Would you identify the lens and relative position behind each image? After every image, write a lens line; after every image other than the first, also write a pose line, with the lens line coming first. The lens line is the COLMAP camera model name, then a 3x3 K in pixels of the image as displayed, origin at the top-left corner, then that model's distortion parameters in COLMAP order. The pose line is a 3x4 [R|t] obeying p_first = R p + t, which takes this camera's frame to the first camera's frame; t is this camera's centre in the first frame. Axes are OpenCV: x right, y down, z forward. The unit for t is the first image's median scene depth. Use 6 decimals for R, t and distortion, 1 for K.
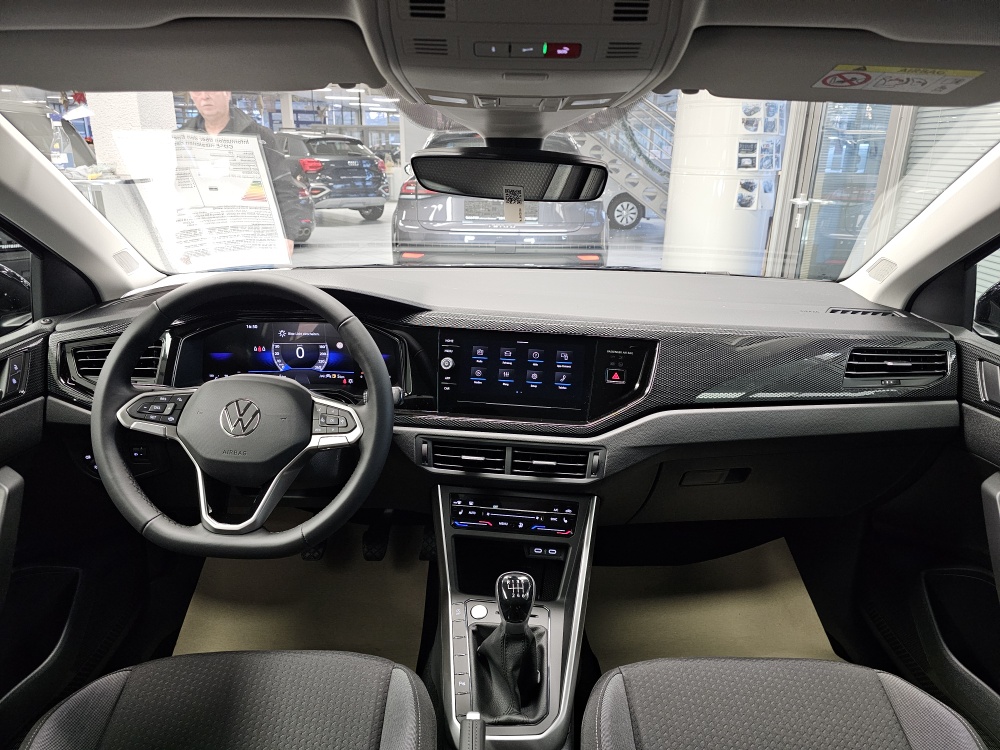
lens RADIAL K [[664.5, 0, 500.0], [0, 664.5, 375.0], [0, 0, 1]] dist [0.056855, -0.071718]
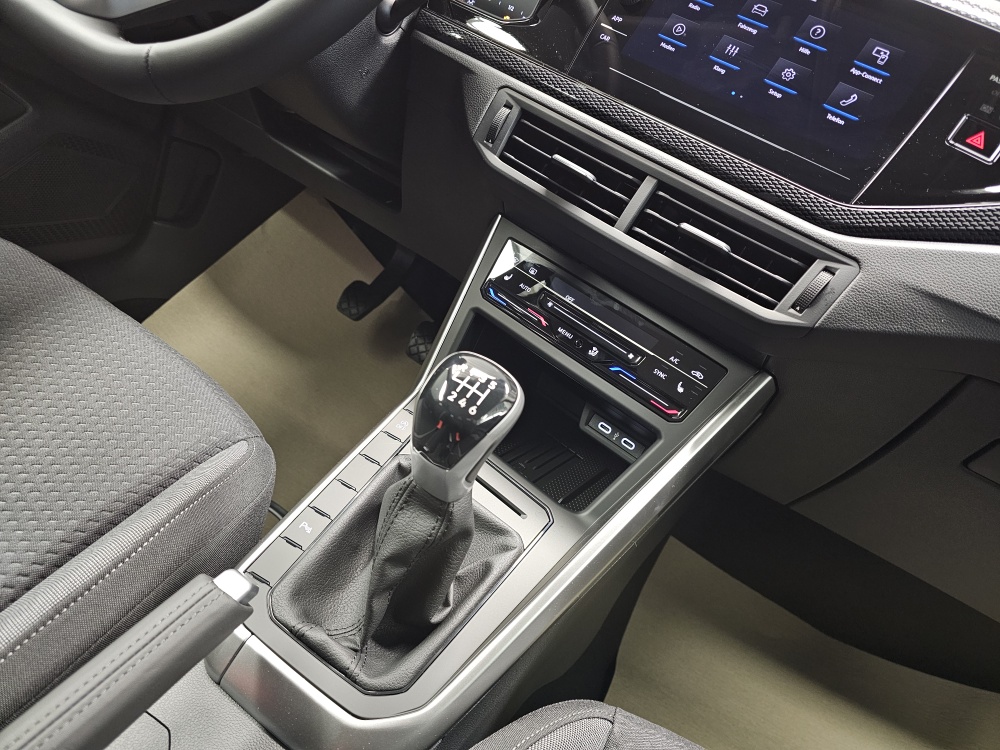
lens RADIAL K [[664.5, 0, 500.0], [0, 664.5, 375.0], [0, 0, 1]] dist [0.056855, -0.071718]
pose [[0.821155, 0.501525, -0.272354, 0.117383], [-0.476564, 0.865142, 0.156258, 0.198459], [0.313992, 0.001481, 0.949424, 0.519764]]
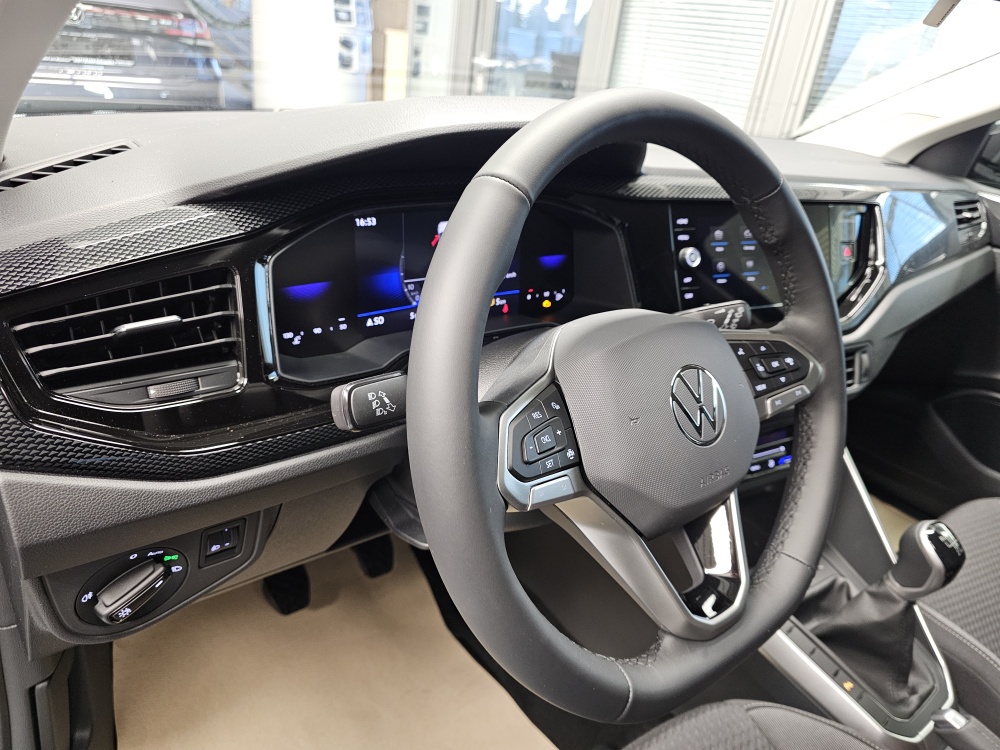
lens RADIAL K [[664.5, 0, 500.0], [0, 664.5, 375.0], [0, 0, 1]] dist [0.056855, -0.071718]
pose [[0.804780, -0.199797, 0.558937, -0.621653], [0.096375, 0.973135, 0.209091, -0.060271], [-0.585697, -0.114405, 0.802415, 0.587815]]
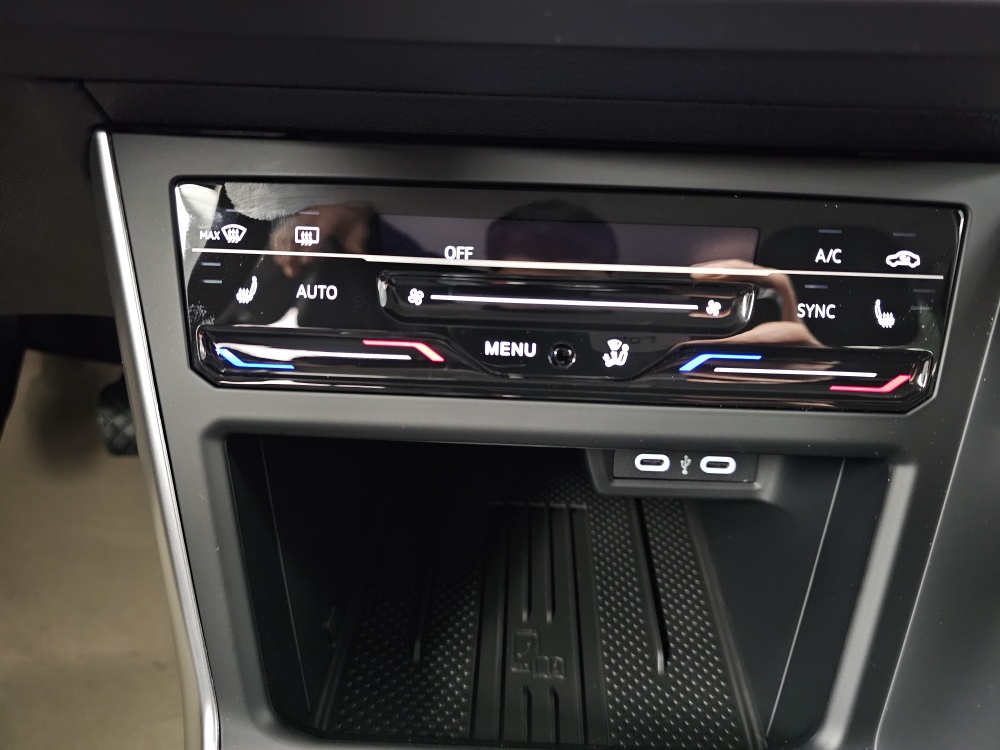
lens RADIAL K [[685.9, 0, 503.2], [0, 685.9, 357.6], [0, 0, 1]] dist [0.026773, -0.079790]
pose [[0.993771, -0.038954, 0.104416, -0.015063], [0.014499, 0.974152, 0.225429, 0.189038], [-0.110499, -0.222511, 0.968648, 0.844906]]
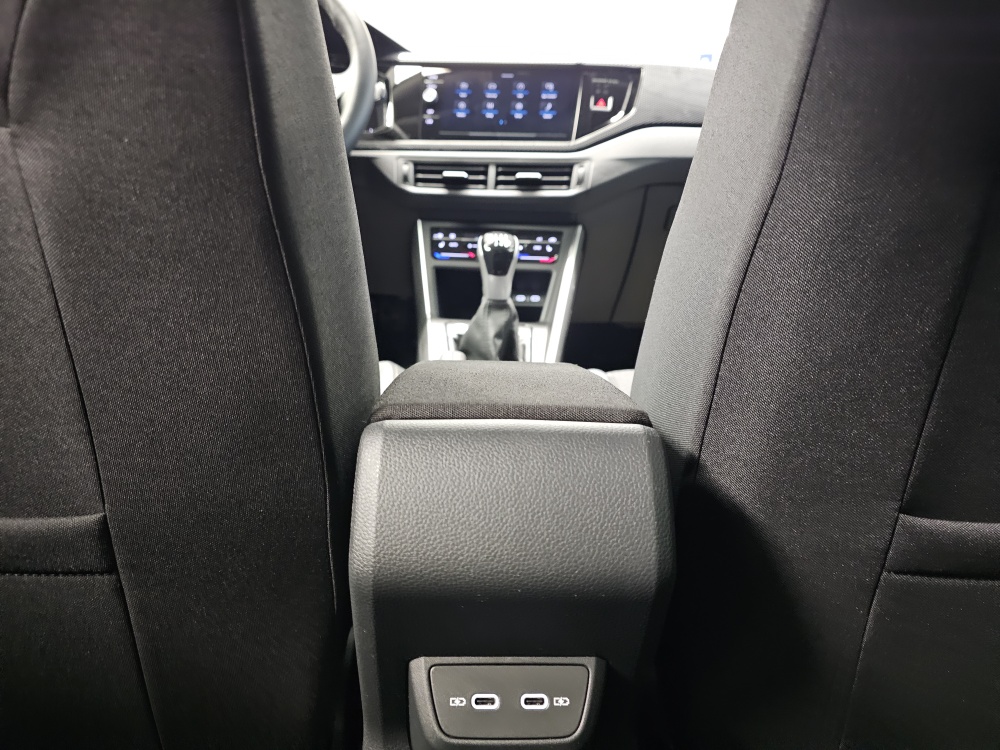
lens RADIAL K [[664.5, 0, 500.0], [0, 664.5, 375.0], [0, 0, 1]] dist [0.056855, -0.071718]
pose [[0.999420, 0.014990, 0.030564, -0.001059], [-0.011731, 0.994495, -0.104128, 0.506885], [-0.031957, 0.103709, 0.994094, 0.052559]]
